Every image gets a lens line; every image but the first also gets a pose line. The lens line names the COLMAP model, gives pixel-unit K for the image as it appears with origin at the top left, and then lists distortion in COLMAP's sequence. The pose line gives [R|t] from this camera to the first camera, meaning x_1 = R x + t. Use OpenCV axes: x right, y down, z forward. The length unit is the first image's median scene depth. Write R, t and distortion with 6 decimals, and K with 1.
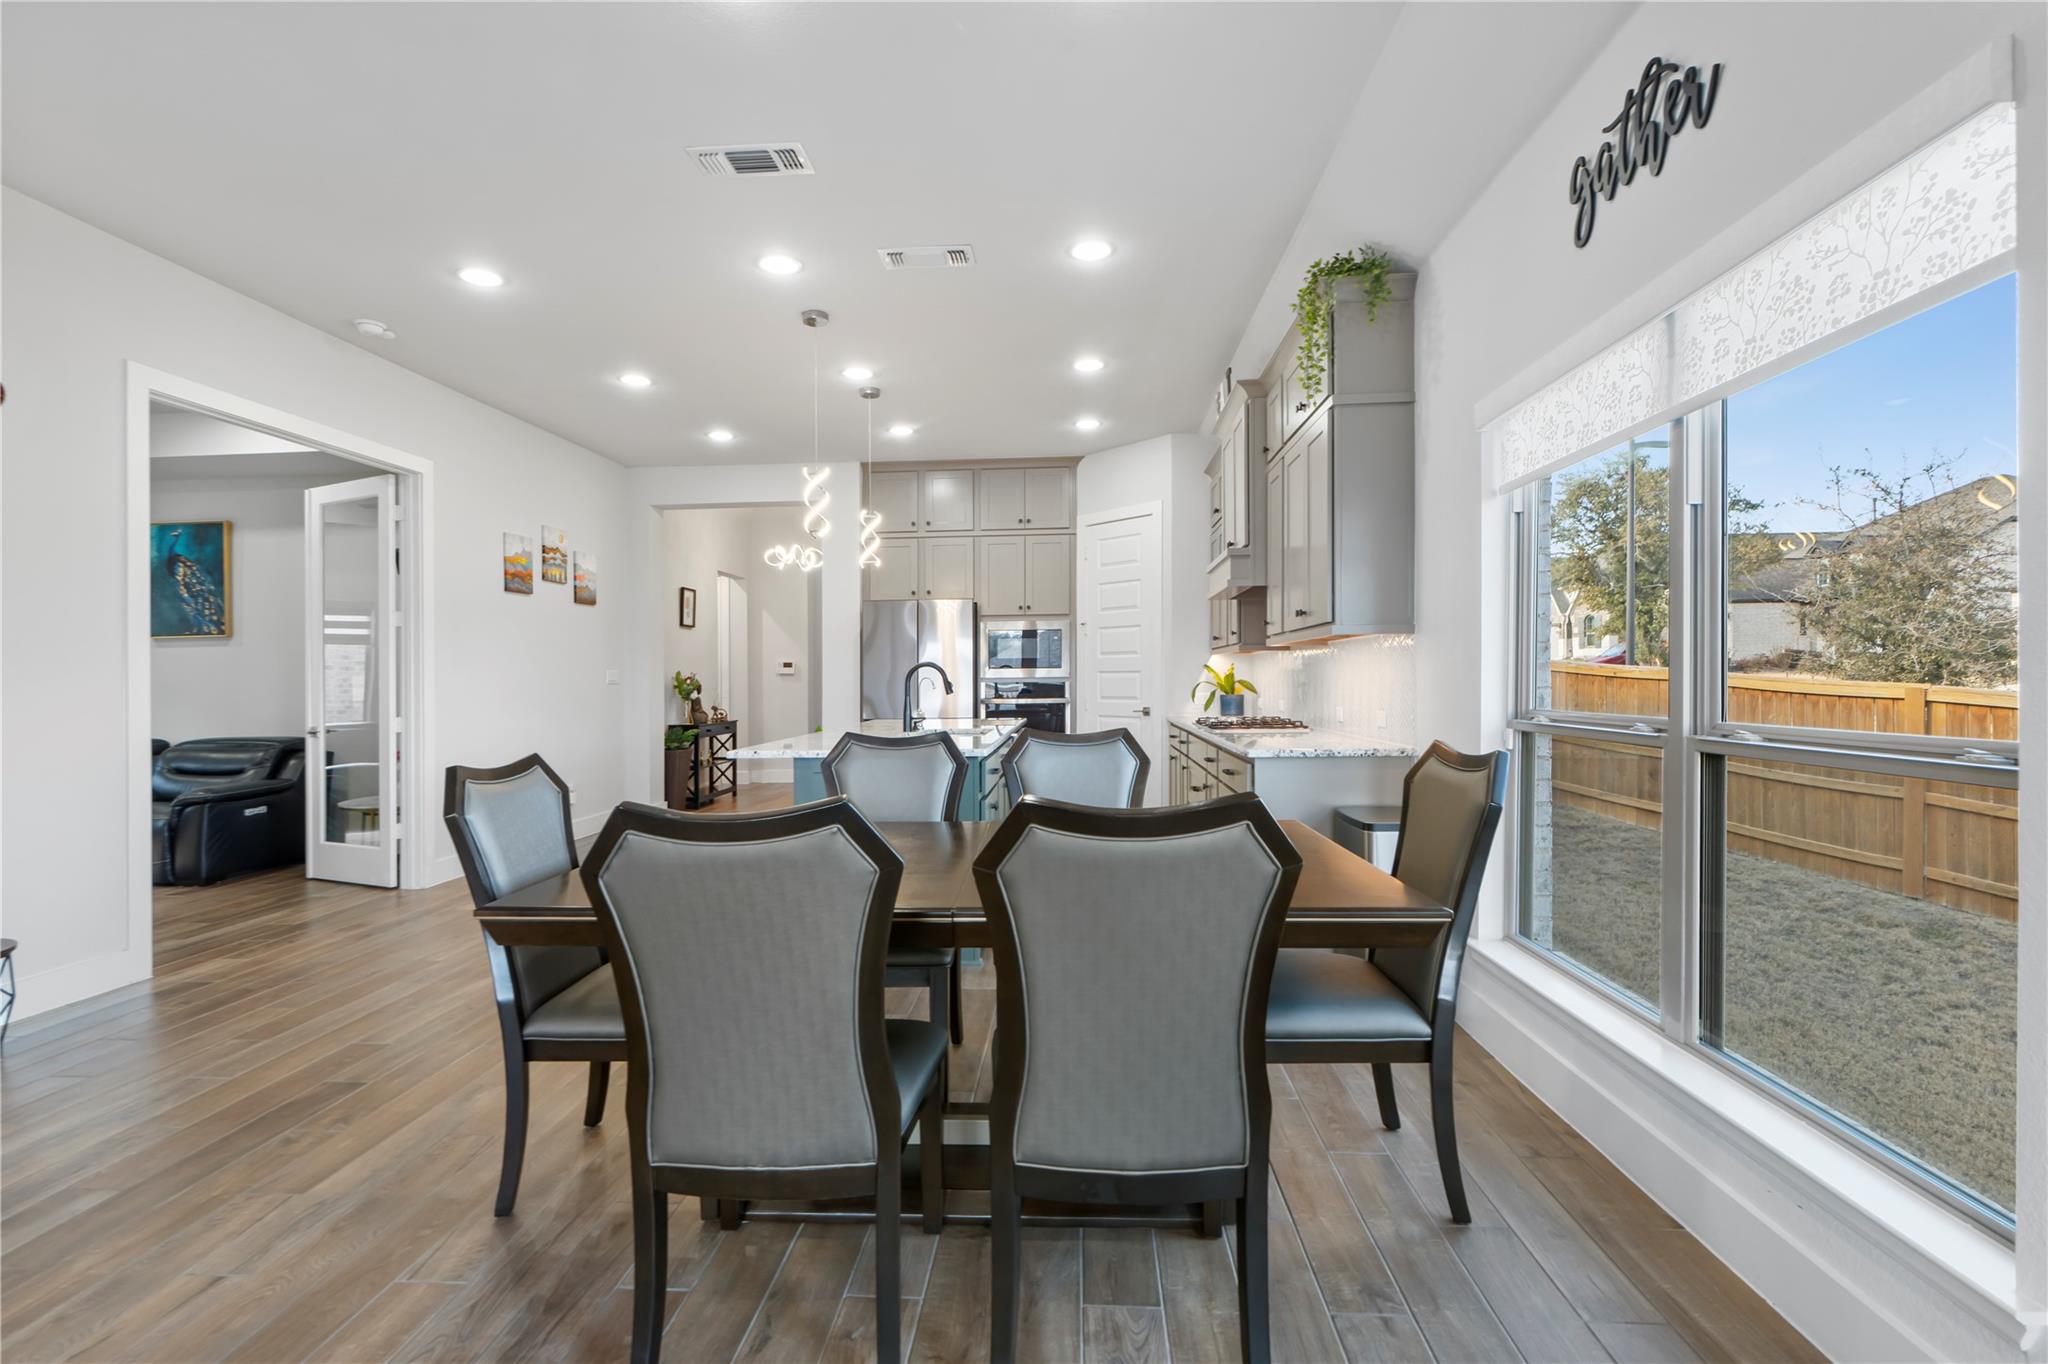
lens RADIAL K [[943.1, 0, 1017.5], [0, 943.1, 662.9], [0, 0, 1]] dist [0.000275, -0.001434]
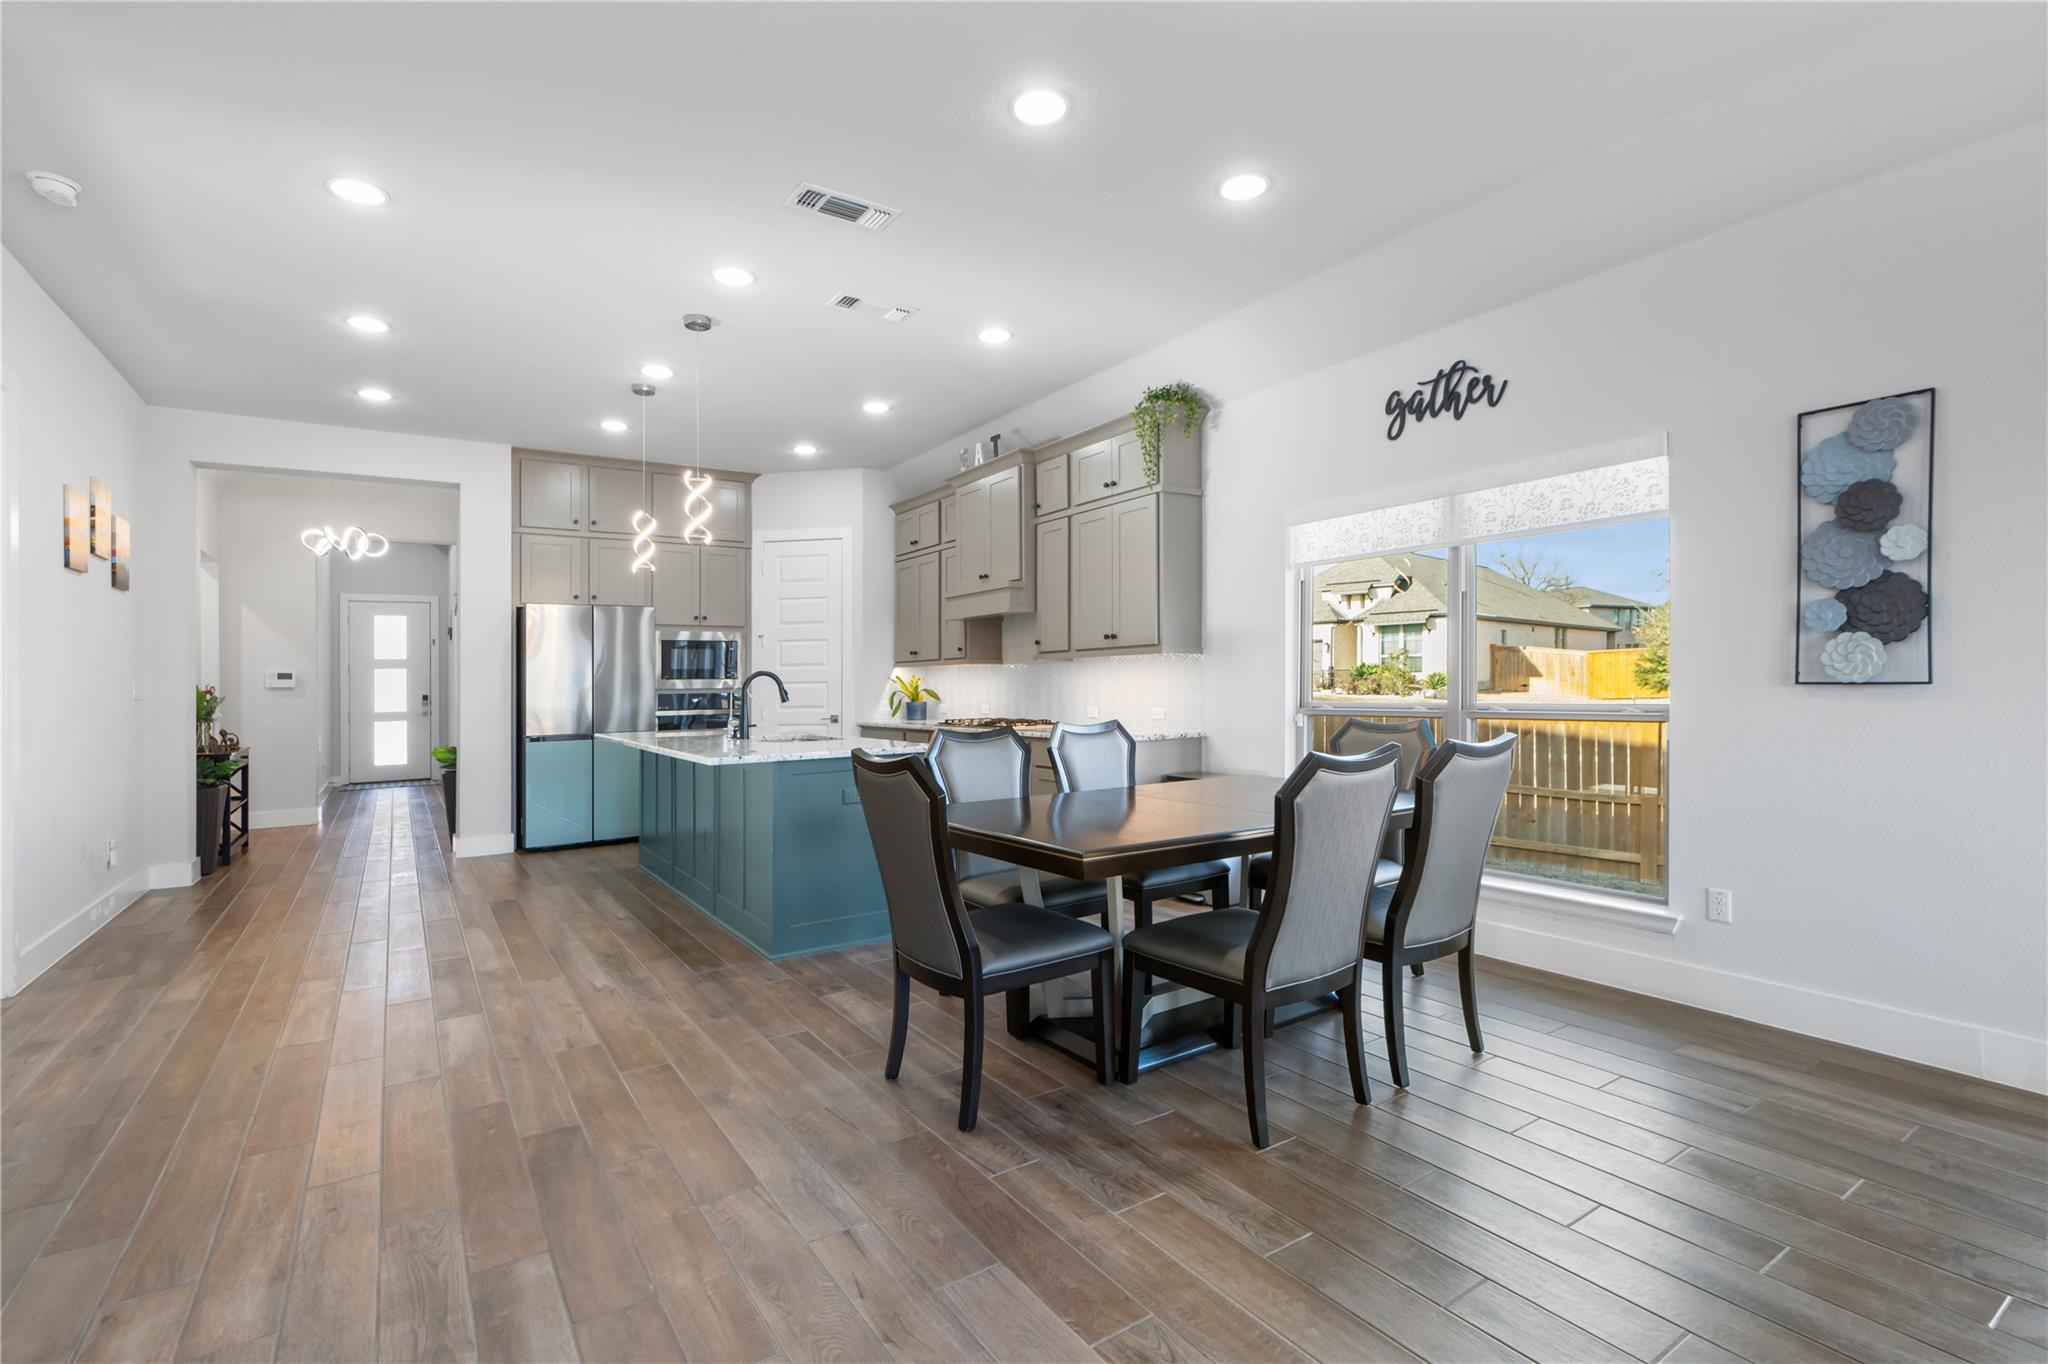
lens RADIAL K [[944.7, 0, 1027.6], [0, 944.7, 677.7], [0, 0, 1]] dist [0.000021, -0.001459]
pose [[0.791507, 0.002217, 0.611156, -0.401621], [-0.002451, 0.999997, -0.000454, 0.004233], [-0.611155, -0.001139, 0.791510, 0.003014]]
